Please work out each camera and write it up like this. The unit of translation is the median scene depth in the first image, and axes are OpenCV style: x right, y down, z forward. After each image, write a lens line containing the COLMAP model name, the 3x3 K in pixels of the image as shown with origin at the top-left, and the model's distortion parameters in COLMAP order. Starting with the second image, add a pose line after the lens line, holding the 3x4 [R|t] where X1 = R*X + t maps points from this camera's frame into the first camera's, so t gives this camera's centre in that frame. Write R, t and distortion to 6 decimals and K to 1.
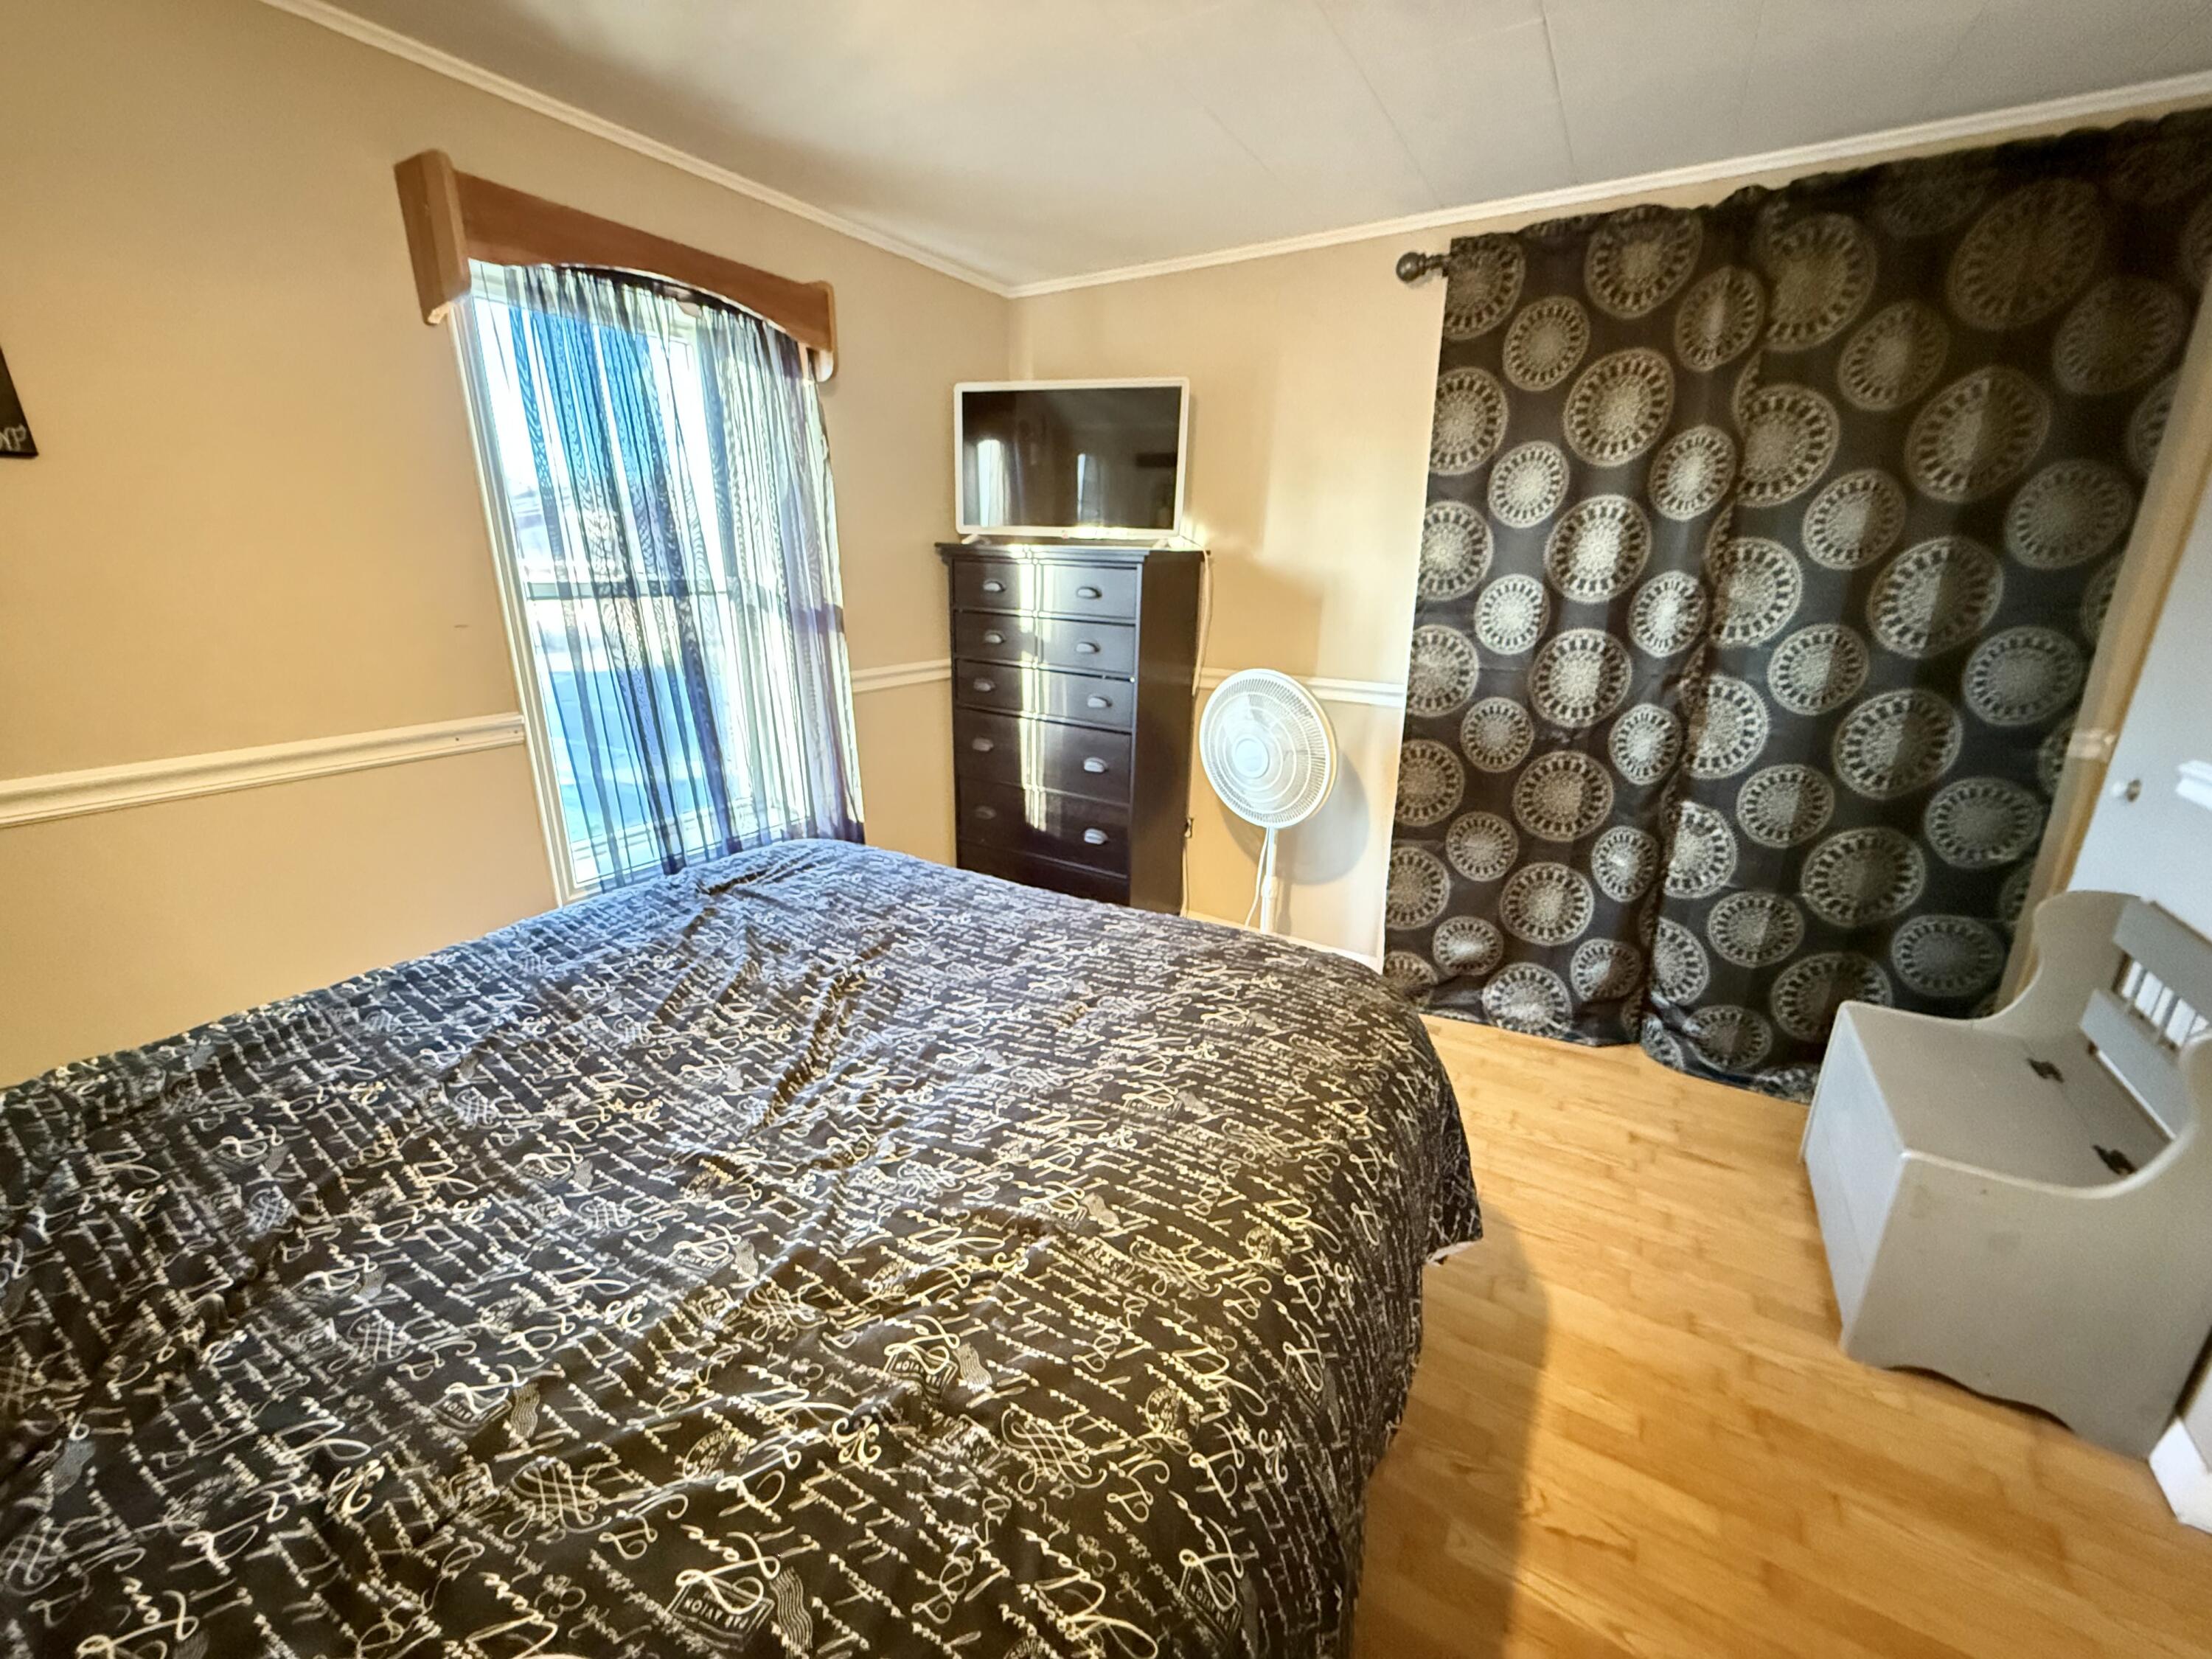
lens RADIAL K [[889.0, 0, 1106.3], [0, 889.0, 831.5], [0, 0, 1]] dist [0.001189, -0.000361]
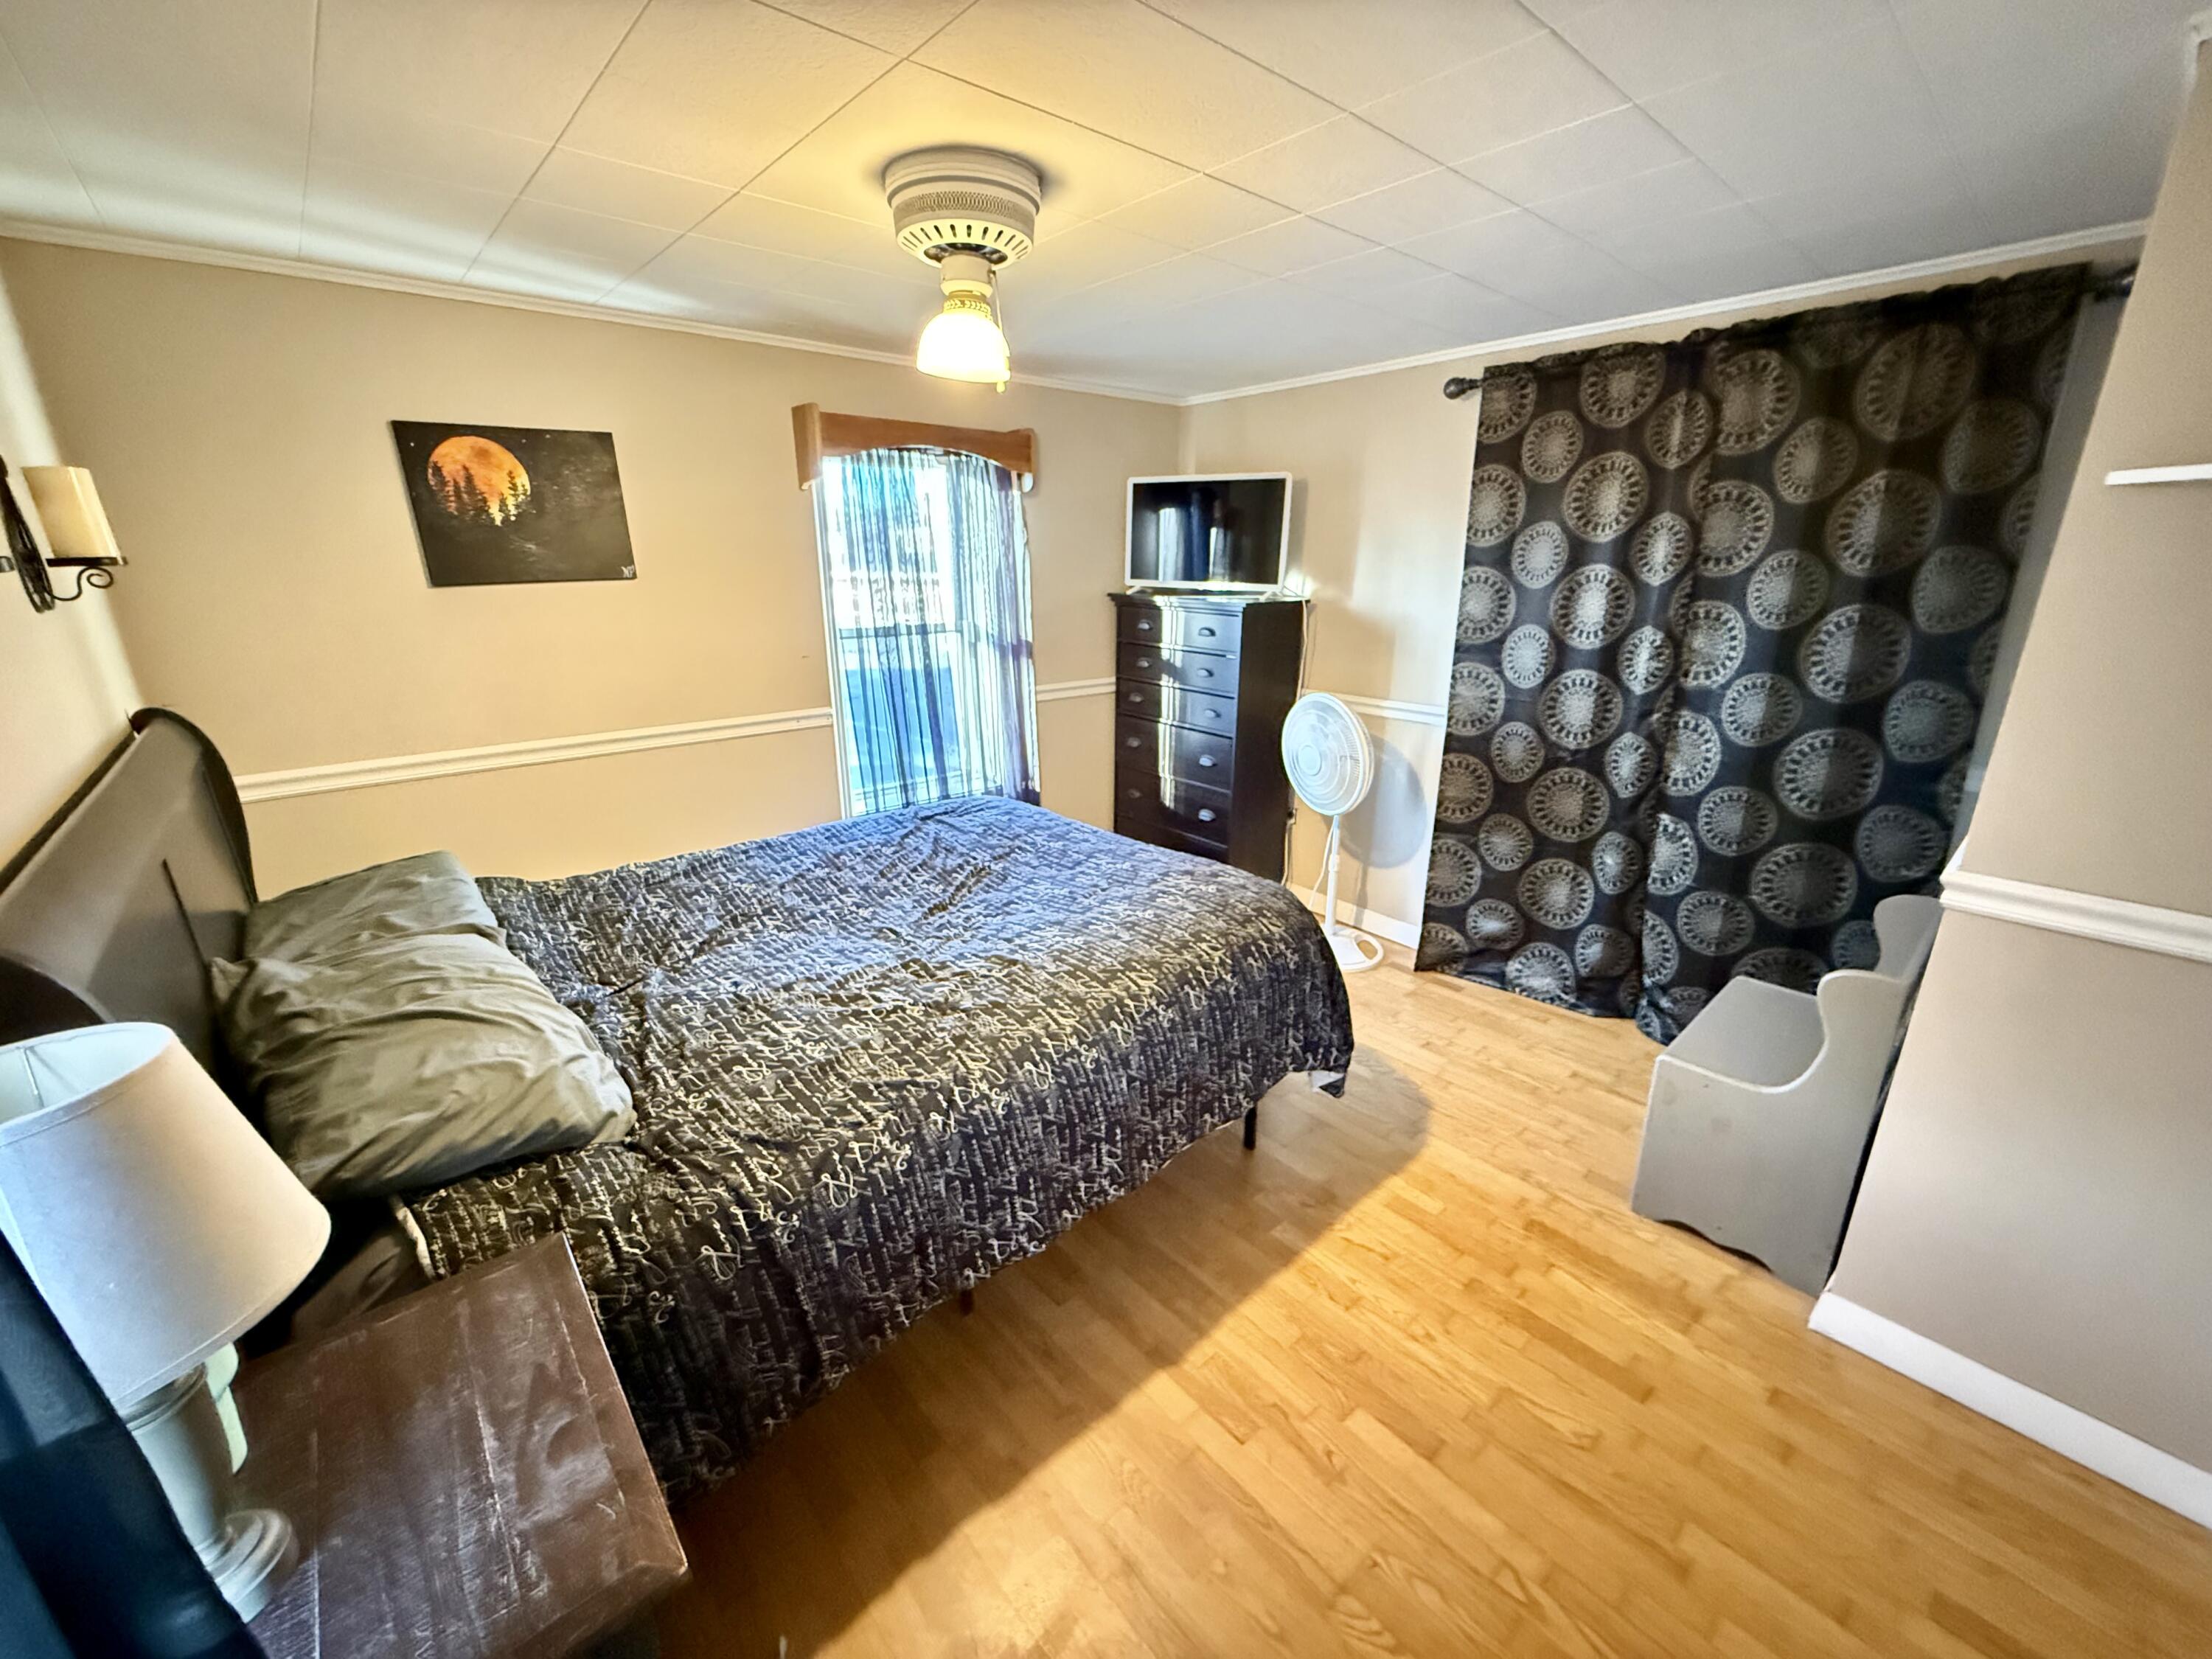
lens RADIAL K [[889.0, 0, 1110.8], [0, 889.0, 835.1], [0, 0, 1]] dist [0.001189, -0.000361]
pose [[0.956516, 0.076374, -0.281505, 0.322831], [-0.076675, 0.997006, 0.009963, 0.048046], [0.281423, 0.012055, 0.959508, -0.439991]]
